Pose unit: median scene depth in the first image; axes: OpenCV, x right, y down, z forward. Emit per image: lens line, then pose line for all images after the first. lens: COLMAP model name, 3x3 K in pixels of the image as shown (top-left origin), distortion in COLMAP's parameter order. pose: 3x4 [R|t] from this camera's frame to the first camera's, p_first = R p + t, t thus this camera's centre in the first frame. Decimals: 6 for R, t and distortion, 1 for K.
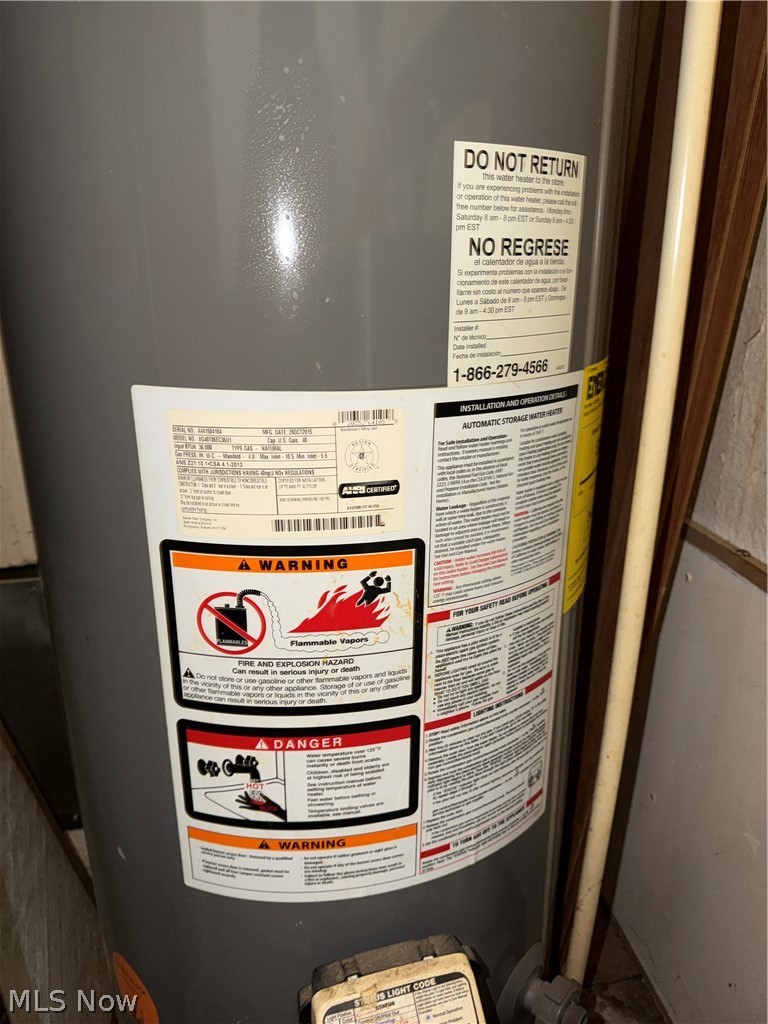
lens RADIAL K [[729.1, 0, 391.7], [0, 729.1, 514.8], [0, 0, 1]] dist [0.051625, -0.002370]
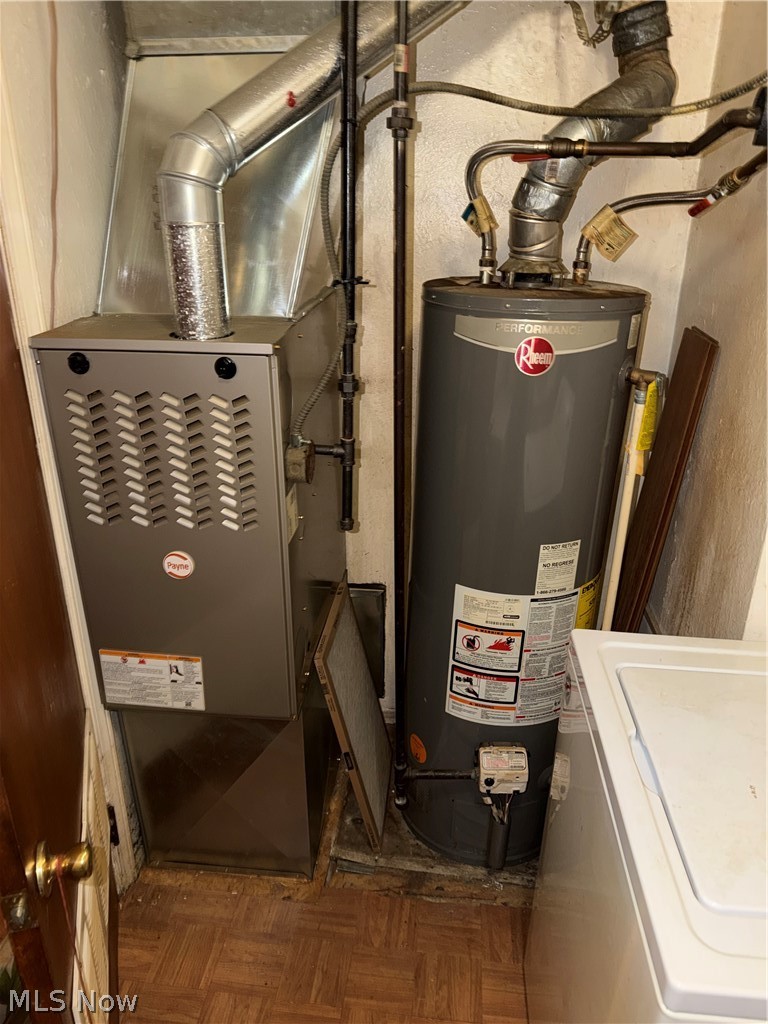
lens RADIAL K [[729.1, 0, 382.4], [0, 729.1, 506.3], [0, 0, 1]] dist [0.051625, -0.002370]
pose [[0.957584, 0.131325, -0.256489, 0.209878], [-0.115341, 0.990378, 0.076467, -0.752776], [0.264063, -0.043640, 0.963518, -2.612336]]
